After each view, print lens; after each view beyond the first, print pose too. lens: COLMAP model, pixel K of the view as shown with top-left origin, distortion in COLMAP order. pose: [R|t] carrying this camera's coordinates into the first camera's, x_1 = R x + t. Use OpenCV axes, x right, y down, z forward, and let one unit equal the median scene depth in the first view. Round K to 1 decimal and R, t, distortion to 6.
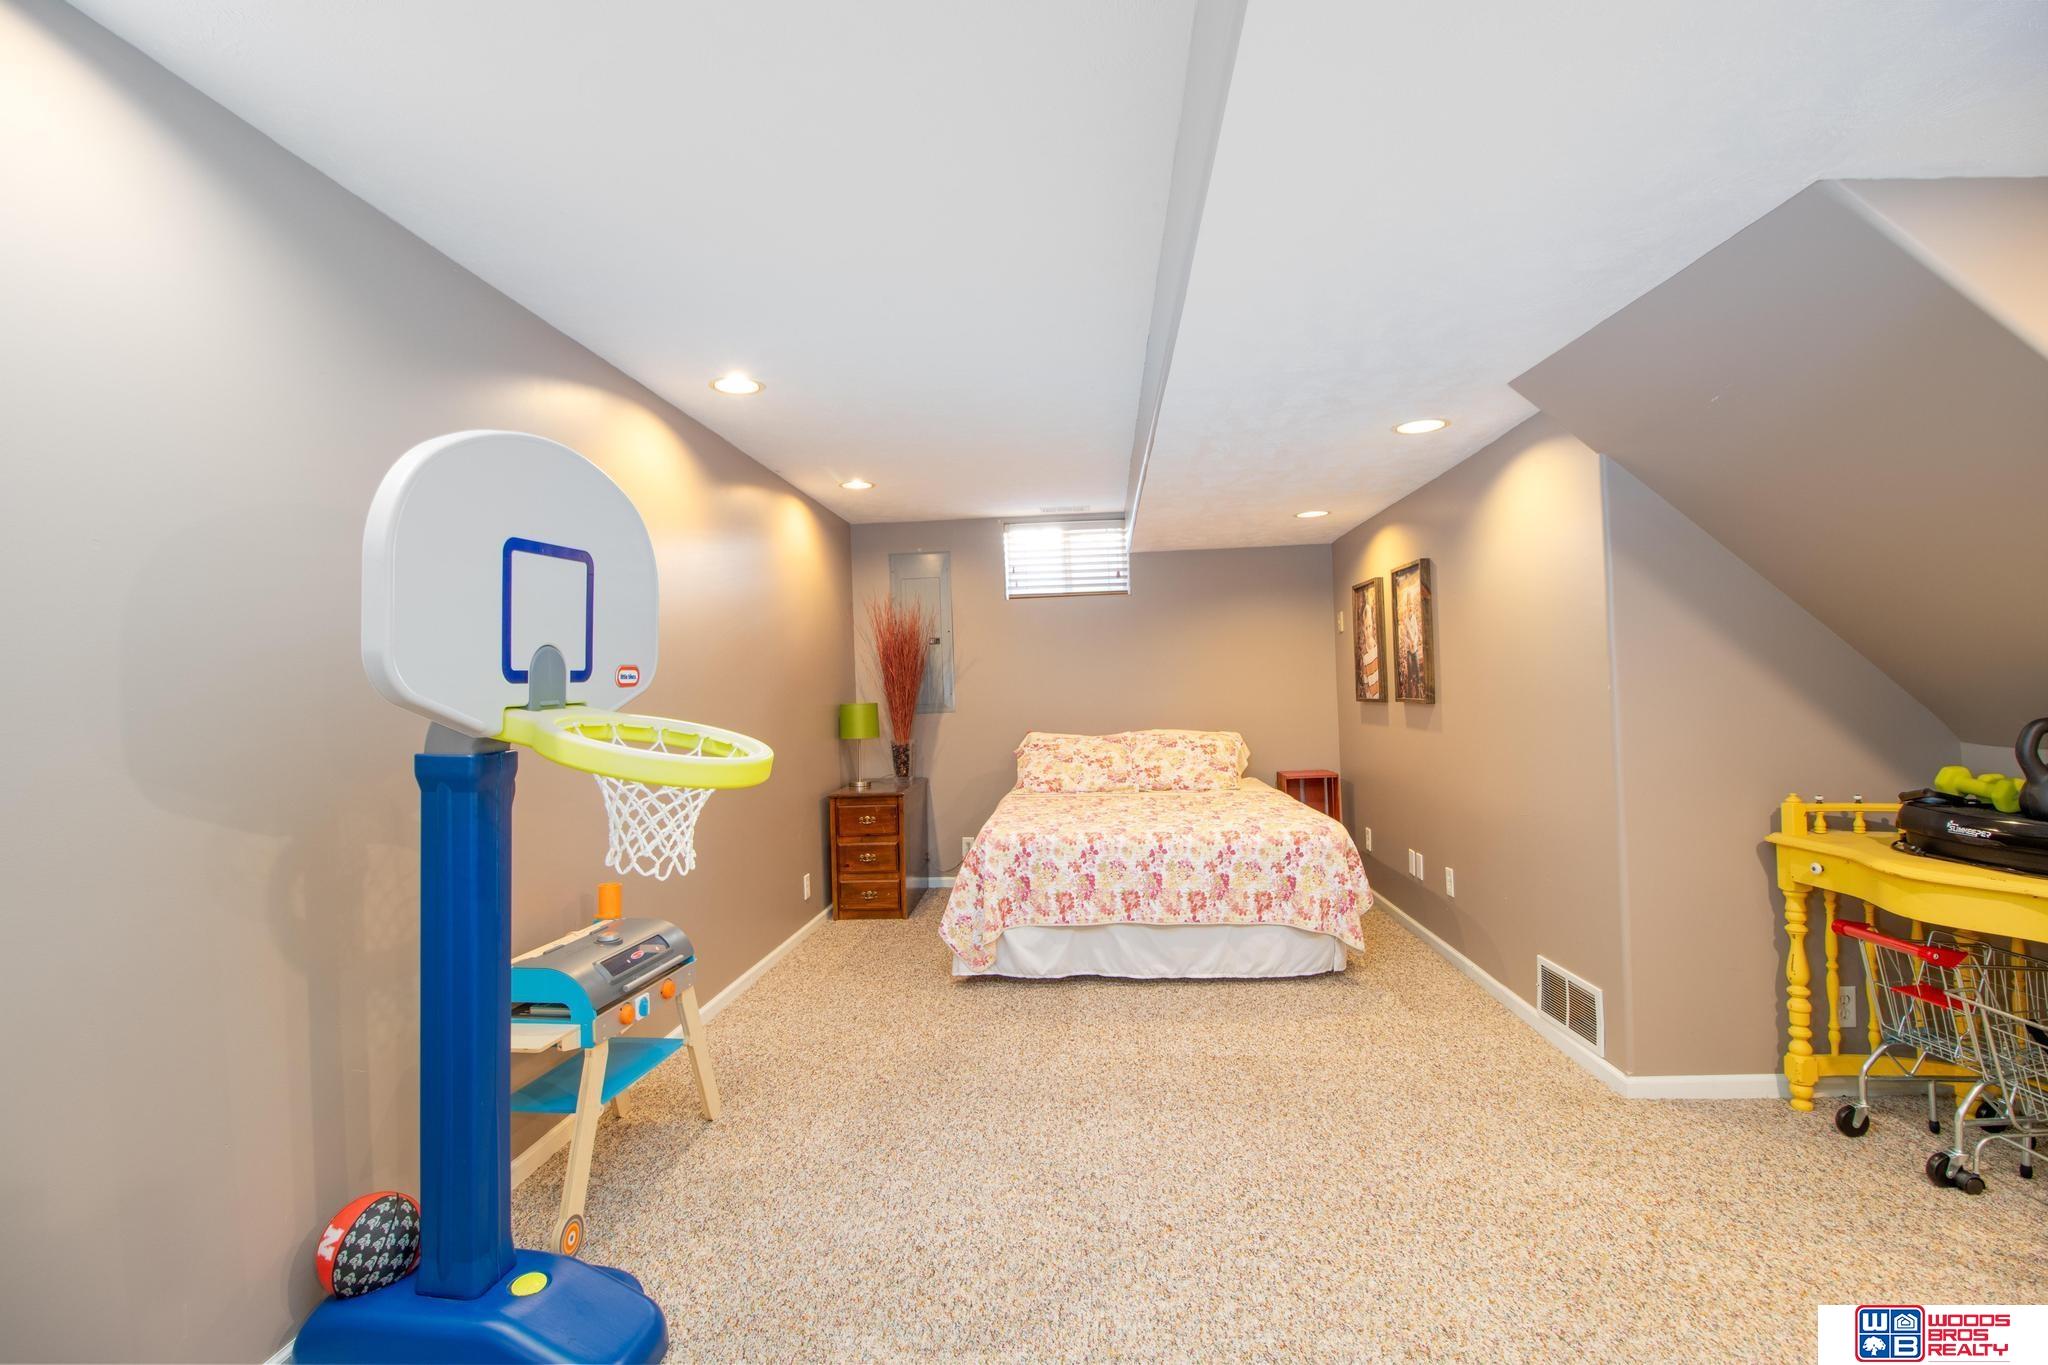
lens RADIAL K [[979.8, 0, 1036.7], [0, 979.8, 670.3], [0, 0, 1]] dist [-0.005108, -0.001912]
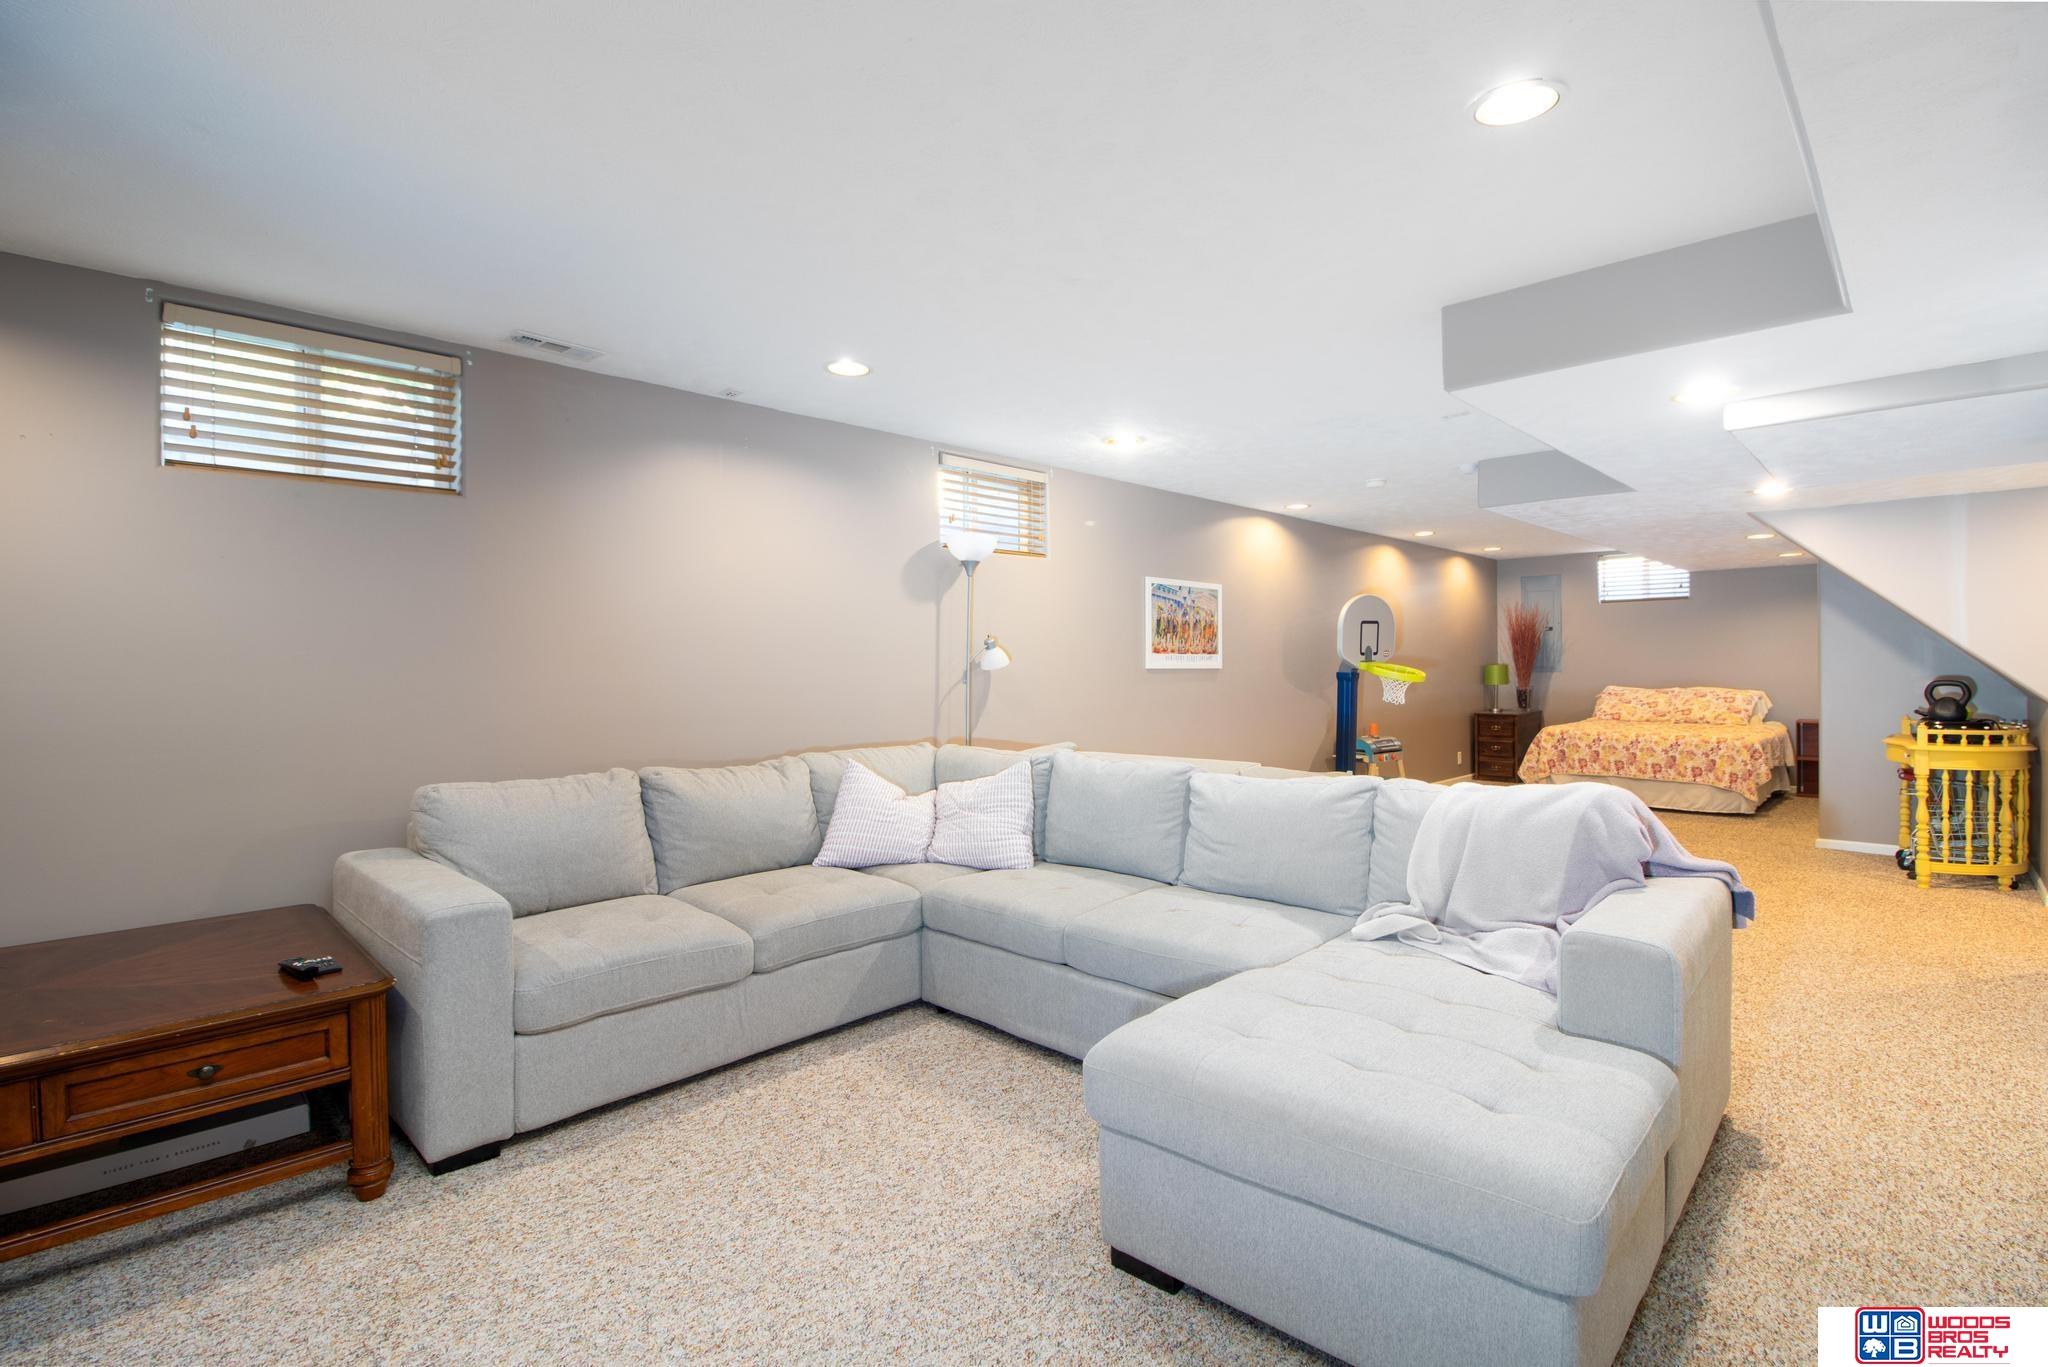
lens RADIAL K [[979.8, 0, 1035.9], [0, 979.8, 668.8], [0, 0, 1]] dist [-0.005108, -0.001912]
pose [[0.771902, 0.031670, -0.634953, 0.434439], [-0.006593, 0.999104, 0.041817, -0.039137], [0.635708, -0.028092, 0.771418, -1.293262]]
